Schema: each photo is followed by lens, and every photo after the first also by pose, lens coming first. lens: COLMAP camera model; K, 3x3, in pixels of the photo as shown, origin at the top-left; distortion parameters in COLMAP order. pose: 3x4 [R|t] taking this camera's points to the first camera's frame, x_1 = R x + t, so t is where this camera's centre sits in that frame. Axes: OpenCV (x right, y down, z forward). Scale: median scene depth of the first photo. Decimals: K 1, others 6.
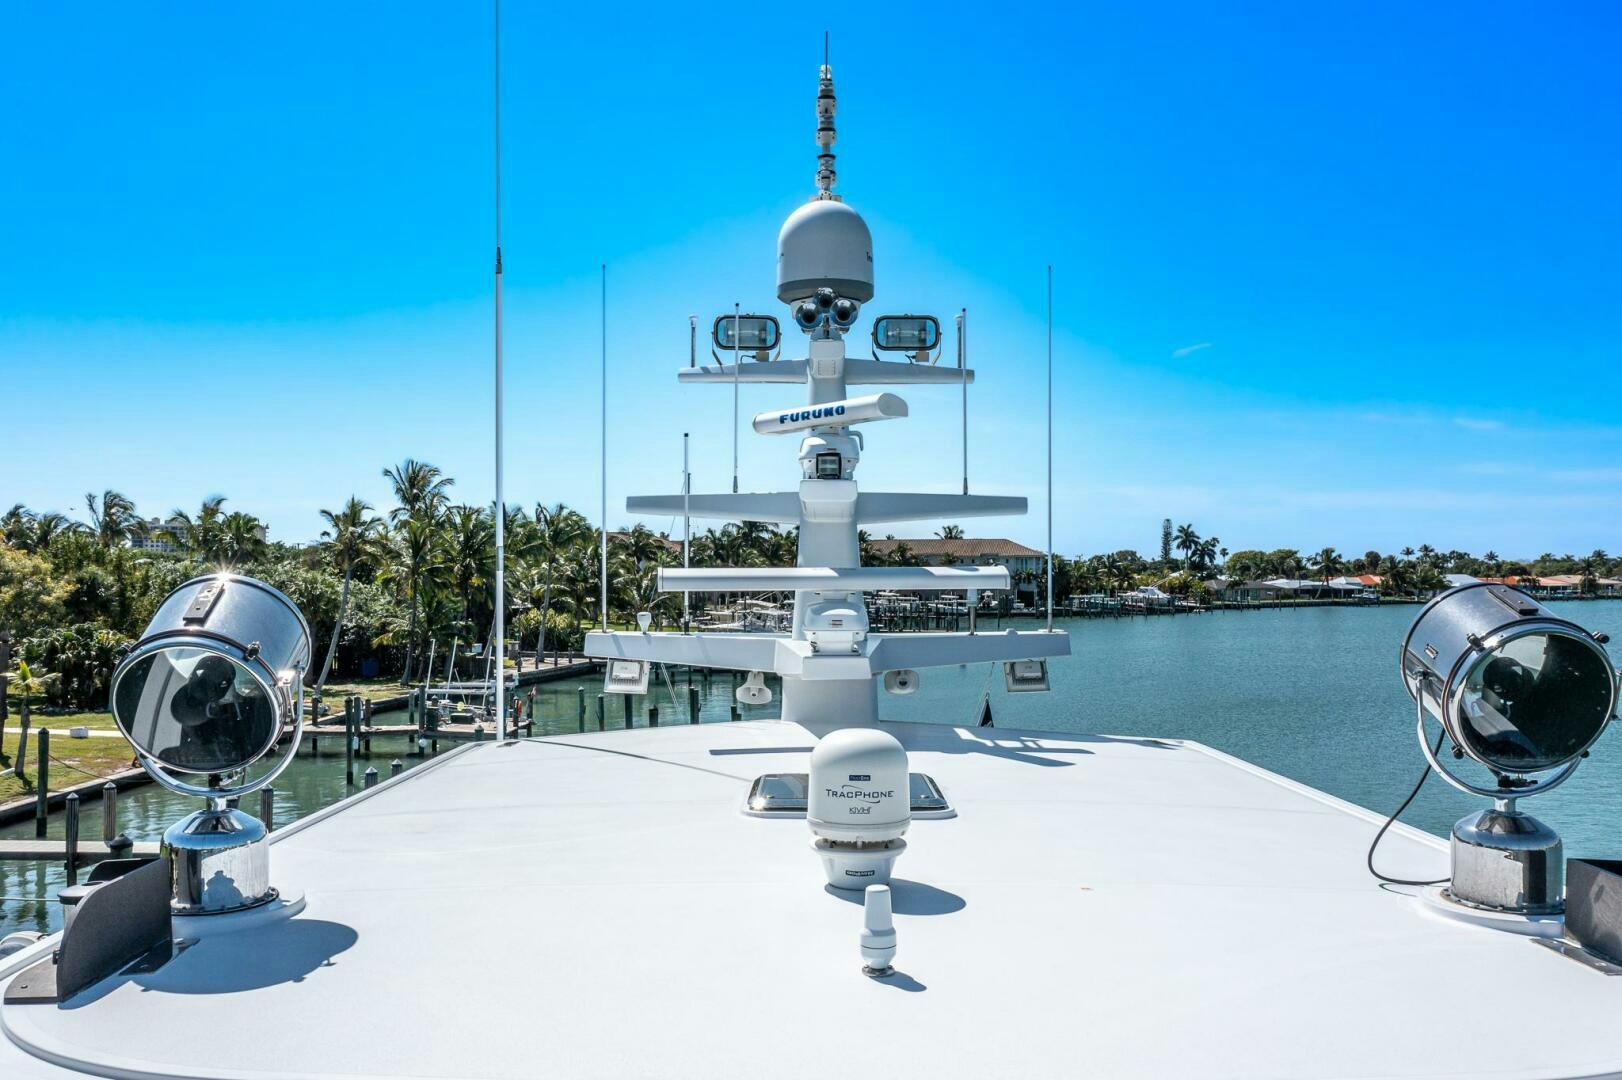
lens RADIAL K [[1282.5, 0, 822.5], [0, 1282.5, 560.4], [0, 0, 1]] dist [-0.029090, 0.017165]
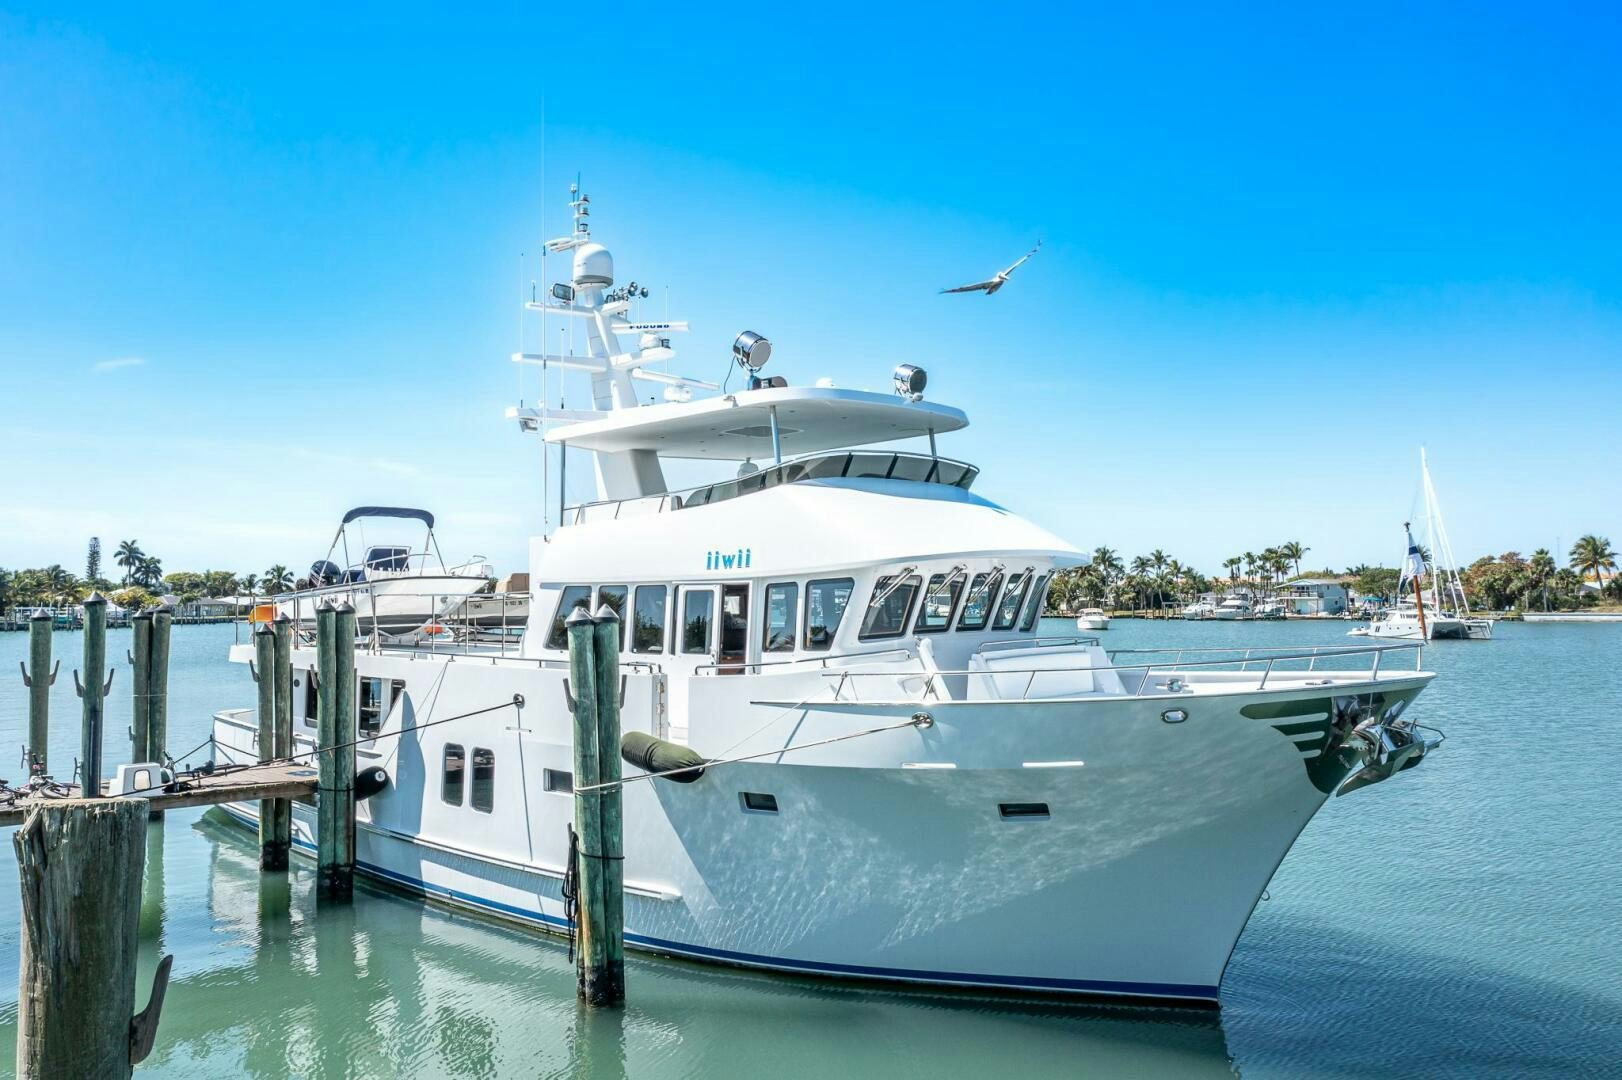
lens RADIAL K [[1282.5, 0, 790.0], [0, 1282.5, 525.8], [0, 0, 1]] dist [-0.029090, 0.017165]
pose [[0.702821, 0.042435, 0.710100, -0.059146], [-0.003278, 0.998402, -0.056419, 0.016086], [-0.711359, 0.037325, 0.701837, -0.039529]]
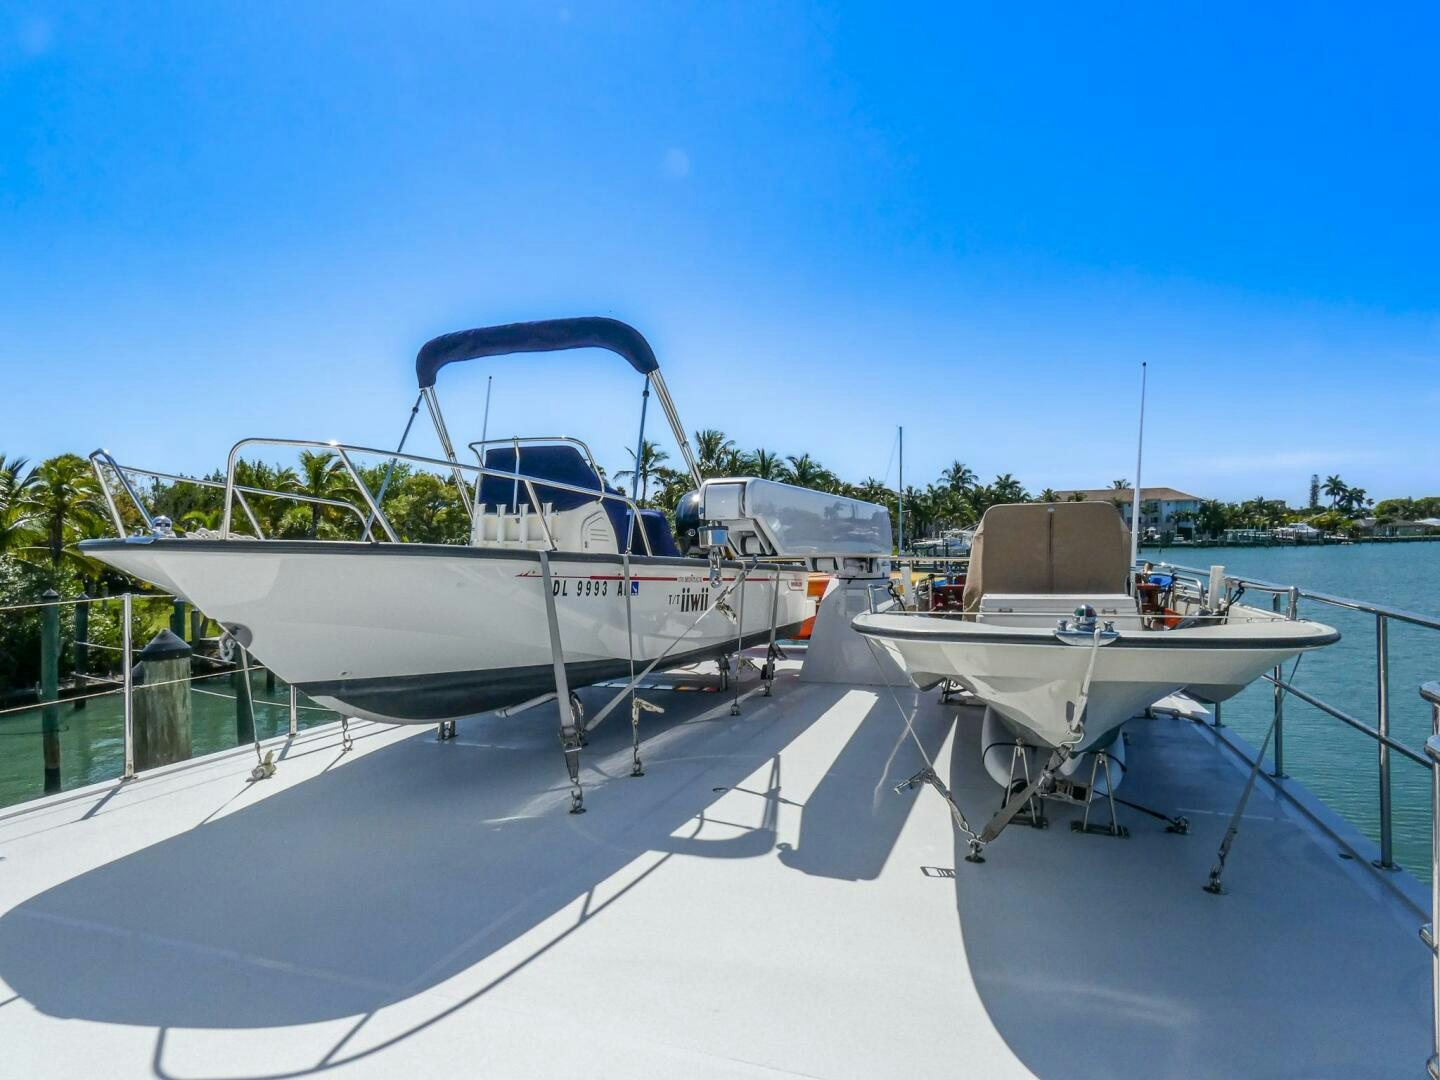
lens RADIAL K [[865.7, 0, 714.9], [0, 865.7, 541.9], [0, 0, 1]] dist [-0.007001, 0.003941]
pose [[0.941844, -0.002078, -0.336044, 0.007885], [0.009789, 0.999726, 0.021256, 0.014407], [0.335908, -0.023309, 0.941606, 0.038107]]
